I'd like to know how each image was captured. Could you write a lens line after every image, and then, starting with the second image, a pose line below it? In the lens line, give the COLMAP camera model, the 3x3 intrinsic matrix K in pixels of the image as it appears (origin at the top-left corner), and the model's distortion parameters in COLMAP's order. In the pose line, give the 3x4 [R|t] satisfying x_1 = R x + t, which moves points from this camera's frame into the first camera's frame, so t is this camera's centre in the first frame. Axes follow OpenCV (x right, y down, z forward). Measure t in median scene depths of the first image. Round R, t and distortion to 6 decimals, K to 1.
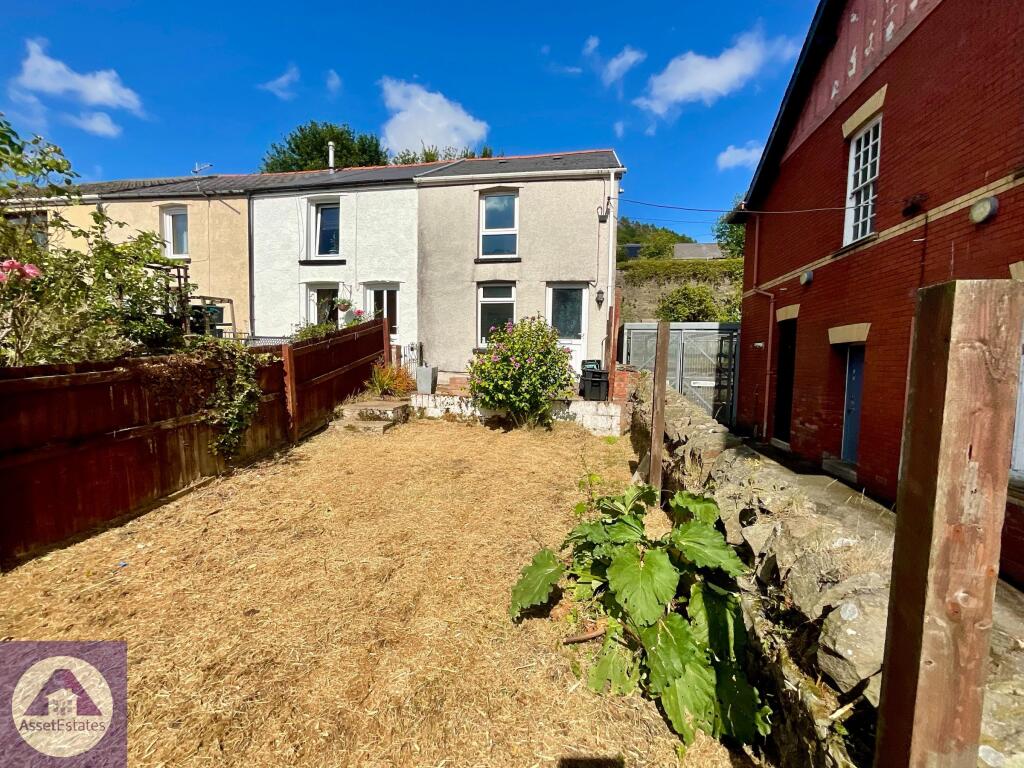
lens RADIAL K [[415.6, 0, 512.9], [0, 415.6, 381.1], [0, 0, 1]] dist [-0.015071, 0.008390]
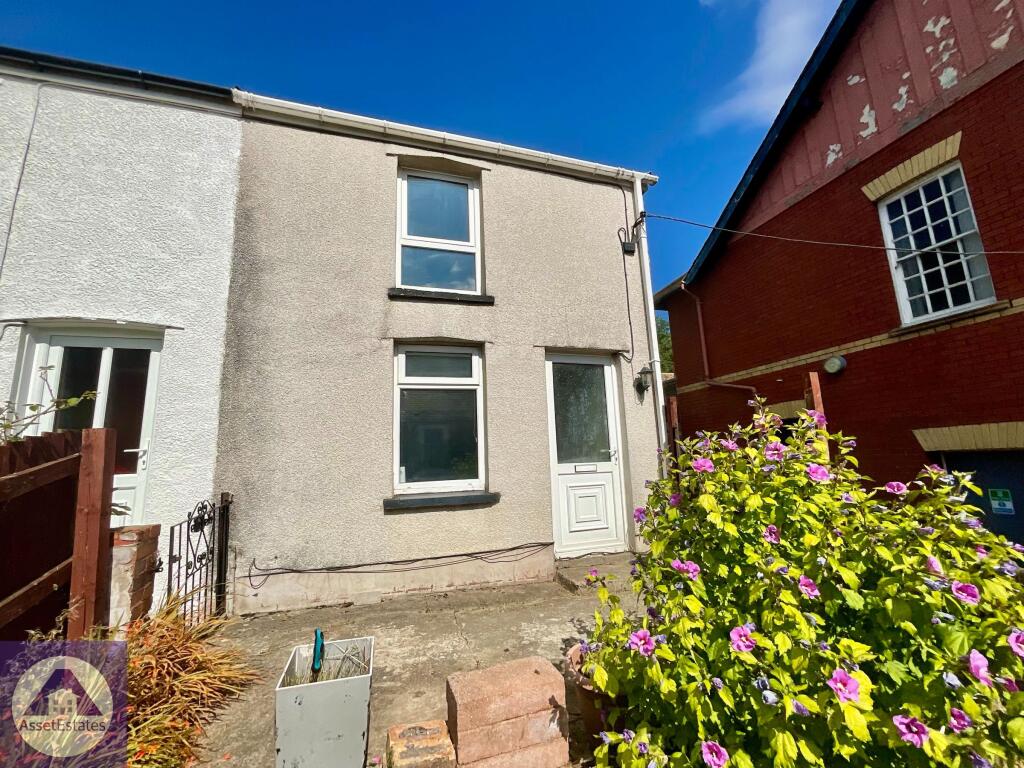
lens RADIAL K [[415.6, 0, 512.9], [0, 415.6, 381.1], [0, 0, 1]] dist [-0.015071, 0.008390]
pose [[0.884925, 0.030904, 0.464707, -0.176973], [0.079356, 0.973200, -0.215835, -0.093878], [-0.458923, 0.227875, 0.858757, 0.584142]]
